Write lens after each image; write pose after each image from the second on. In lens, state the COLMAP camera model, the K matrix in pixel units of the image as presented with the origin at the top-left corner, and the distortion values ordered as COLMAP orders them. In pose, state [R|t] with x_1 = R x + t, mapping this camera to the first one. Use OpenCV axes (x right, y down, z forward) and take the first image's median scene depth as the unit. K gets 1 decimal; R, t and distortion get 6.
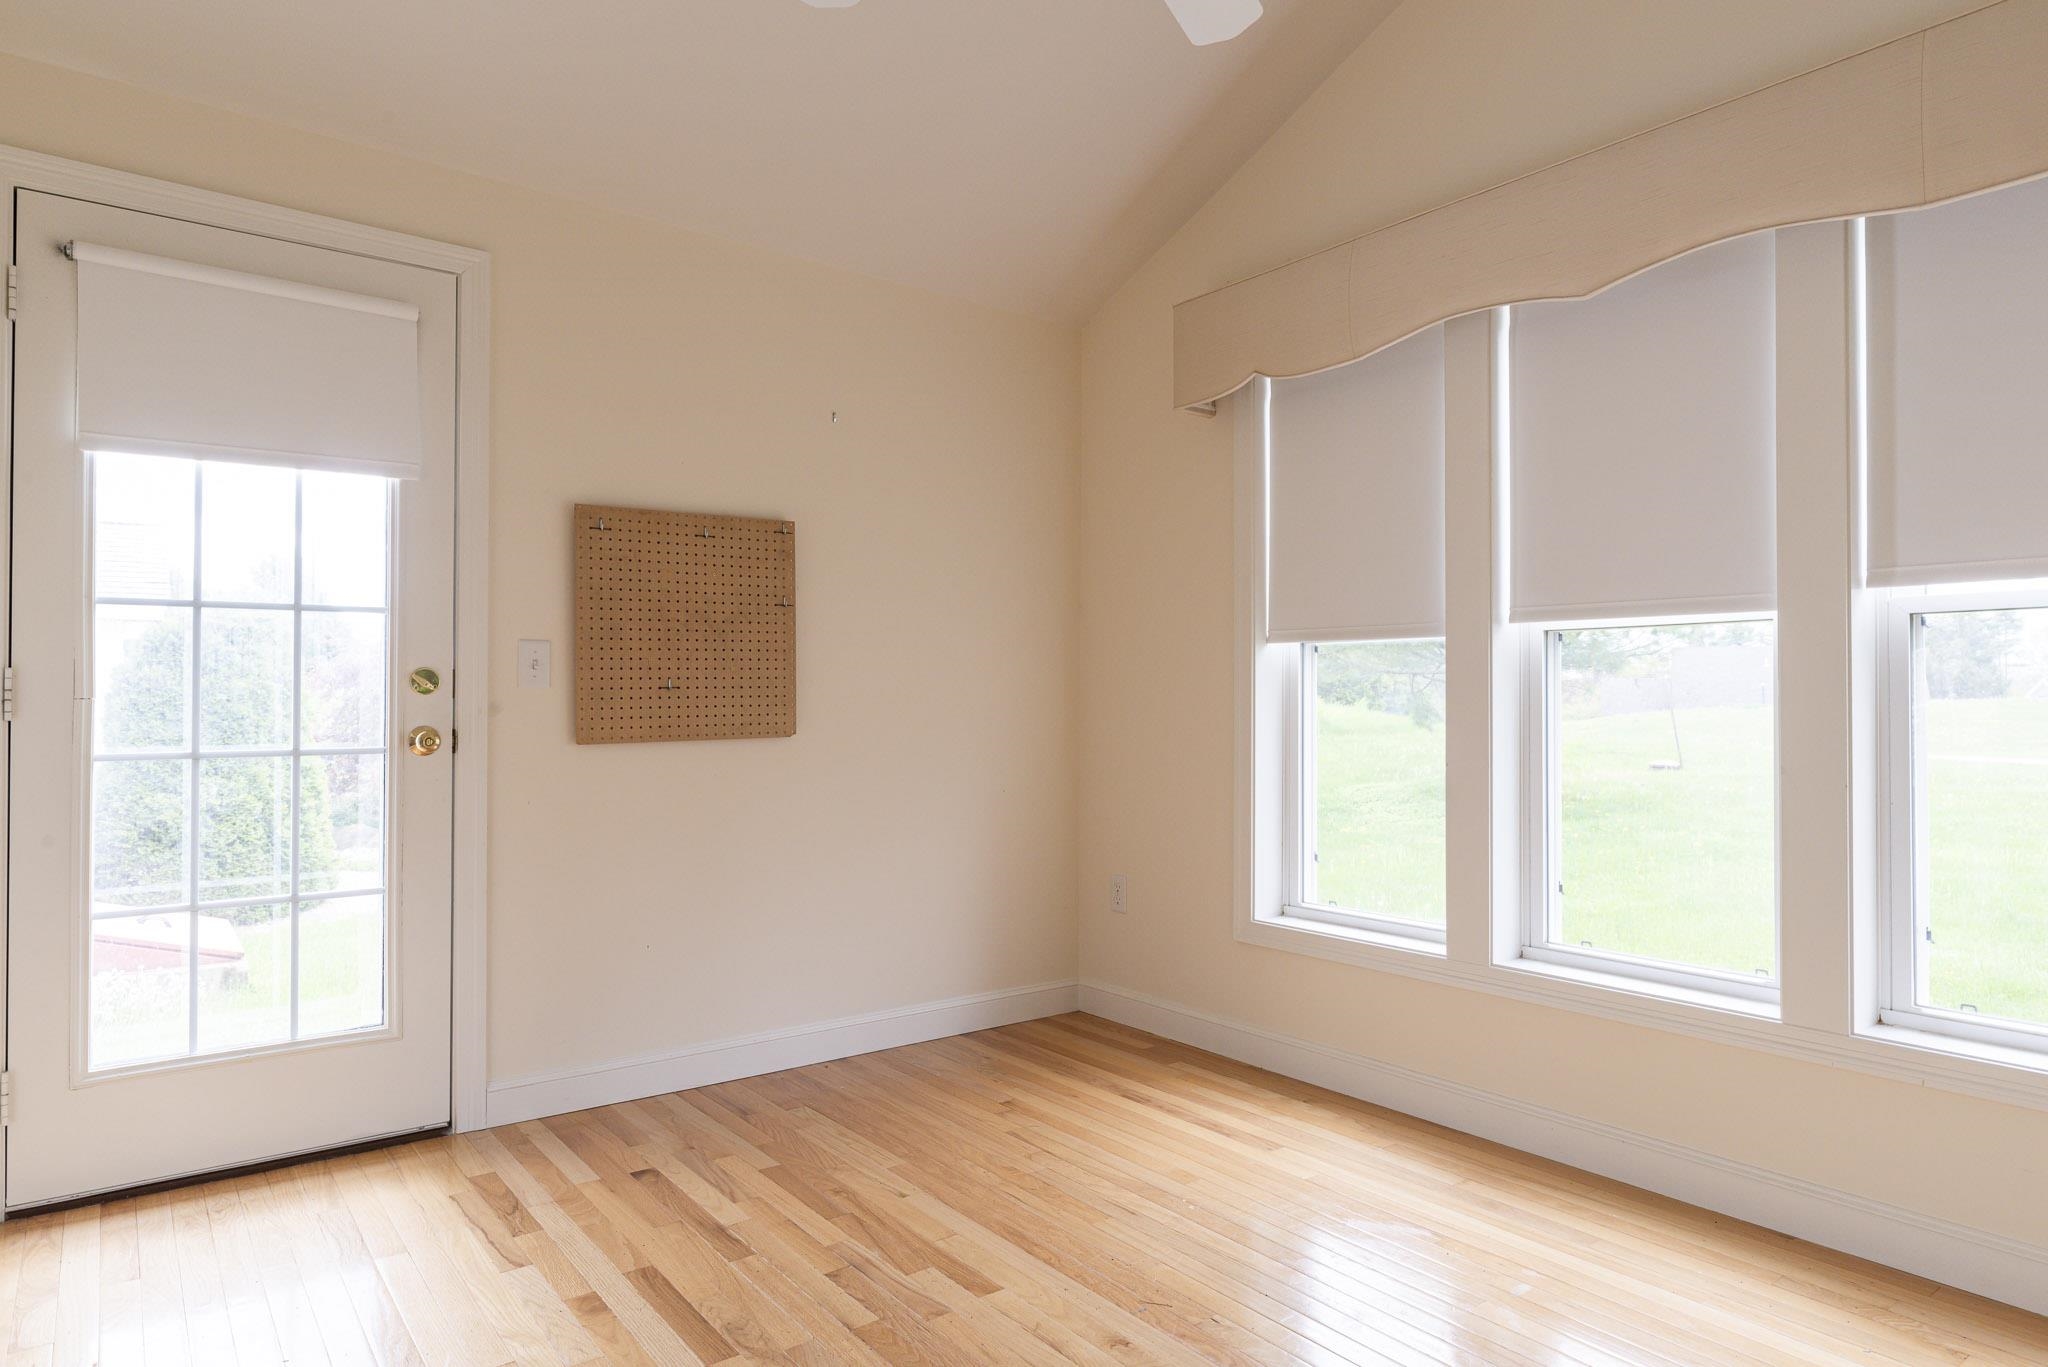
lens RADIAL K [[1174.7, 0, 1023.9], [0, 1174.7, 690.9], [0, 0, 1]] dist [-0.012235, 0.001555]
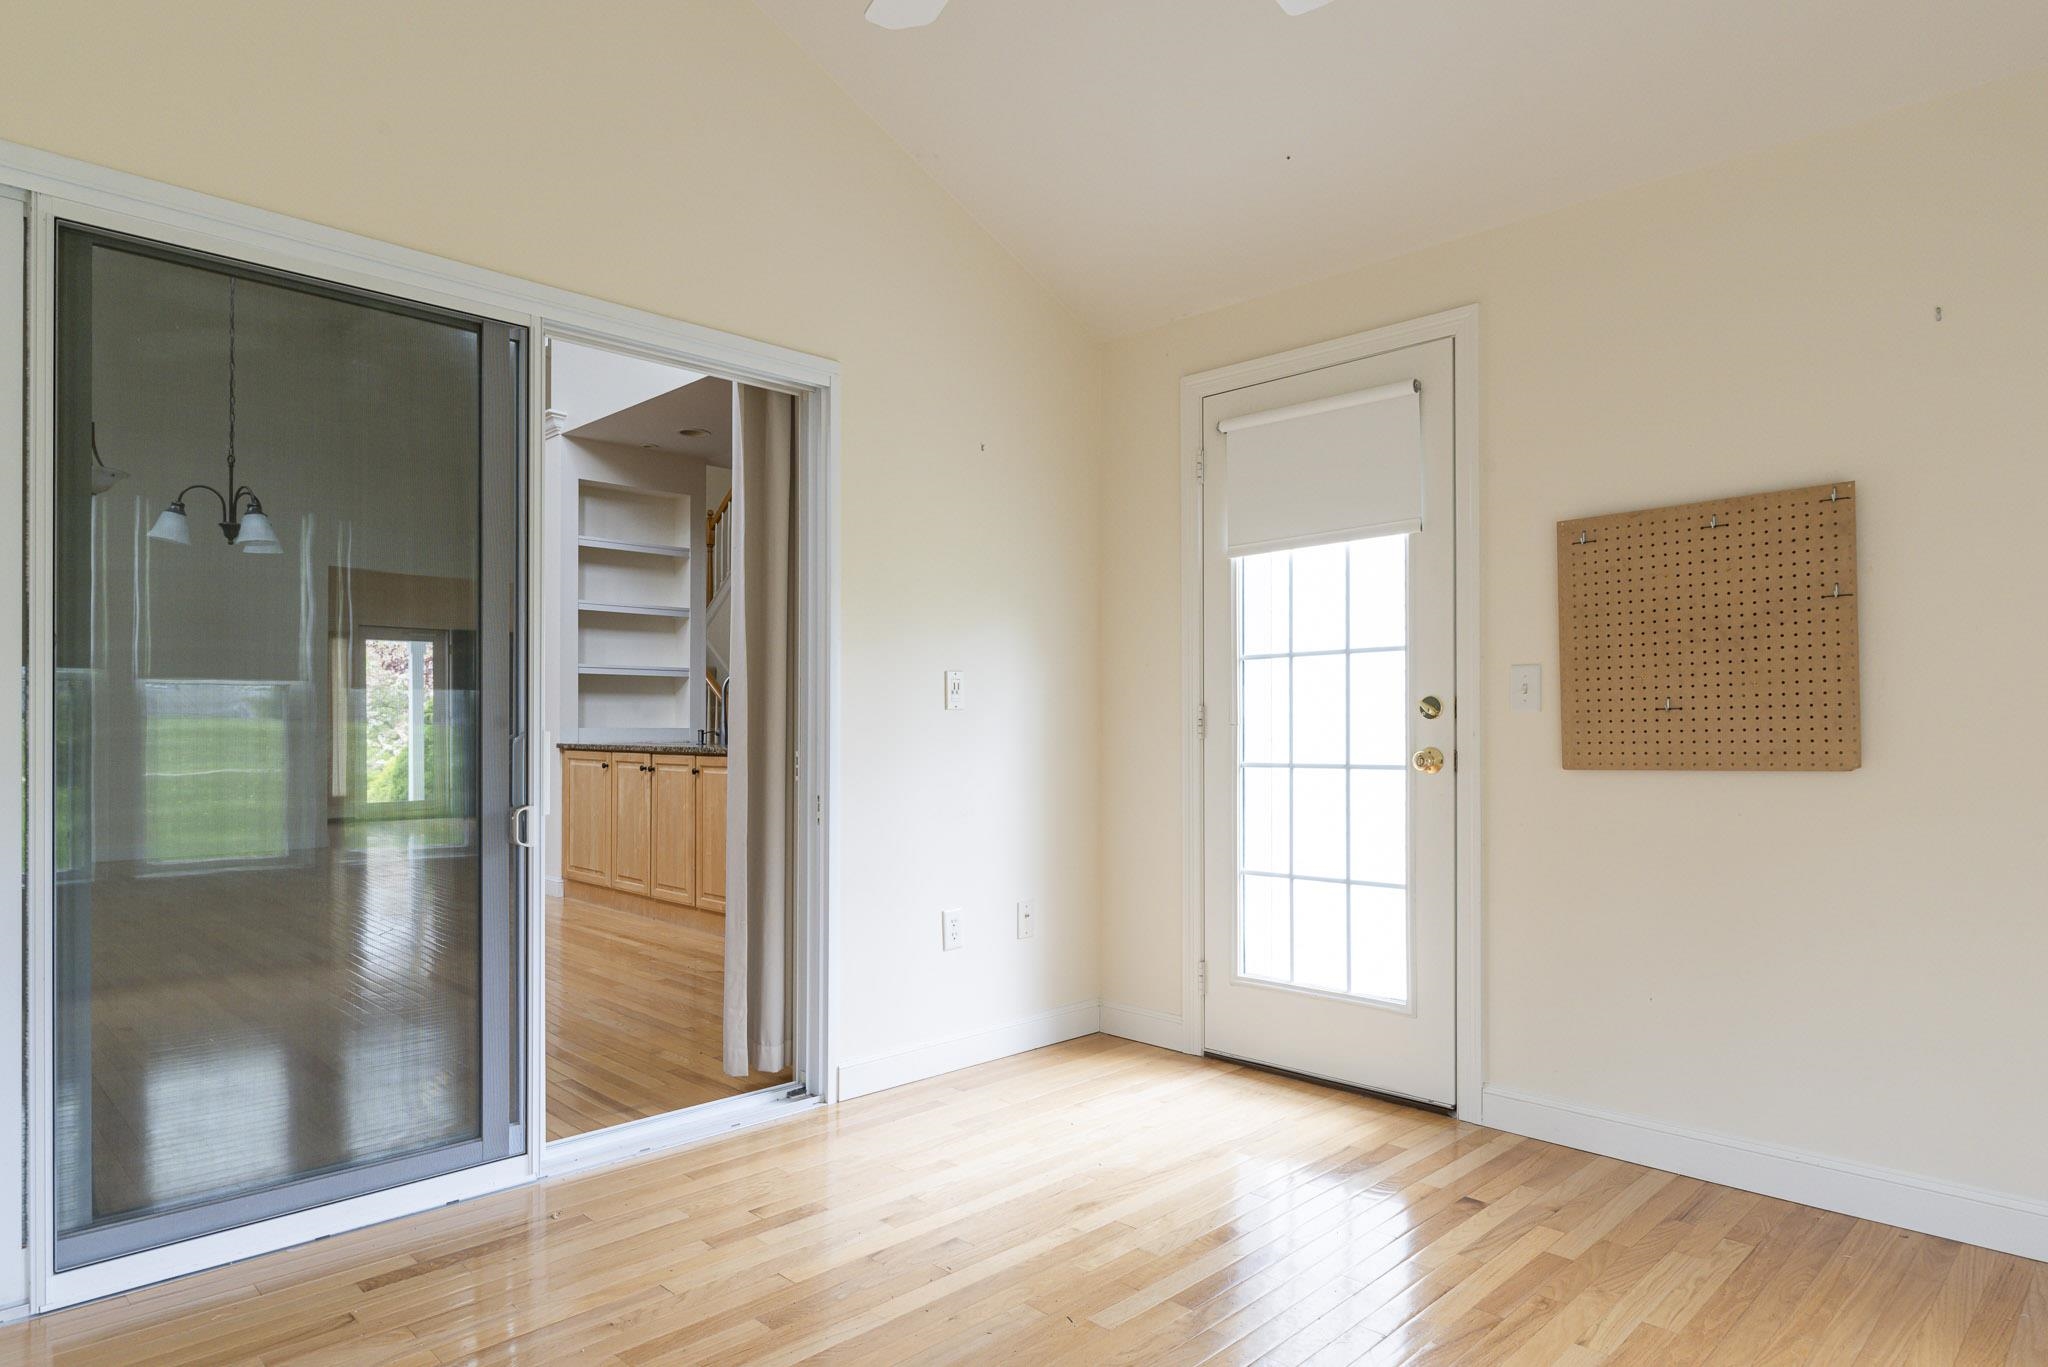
lens RADIAL K [[1174.7, 0, 1058.7], [0, 1174.7, 734.4], [0, 0, 1]] dist [-0.012235, 0.001555]
pose [[0.148194, 0.000213, -0.988958, 0.504175], [0.007609, 0.999970, 0.001356, 0.012021], [0.988929, -0.007726, 0.148188, 0.431760]]
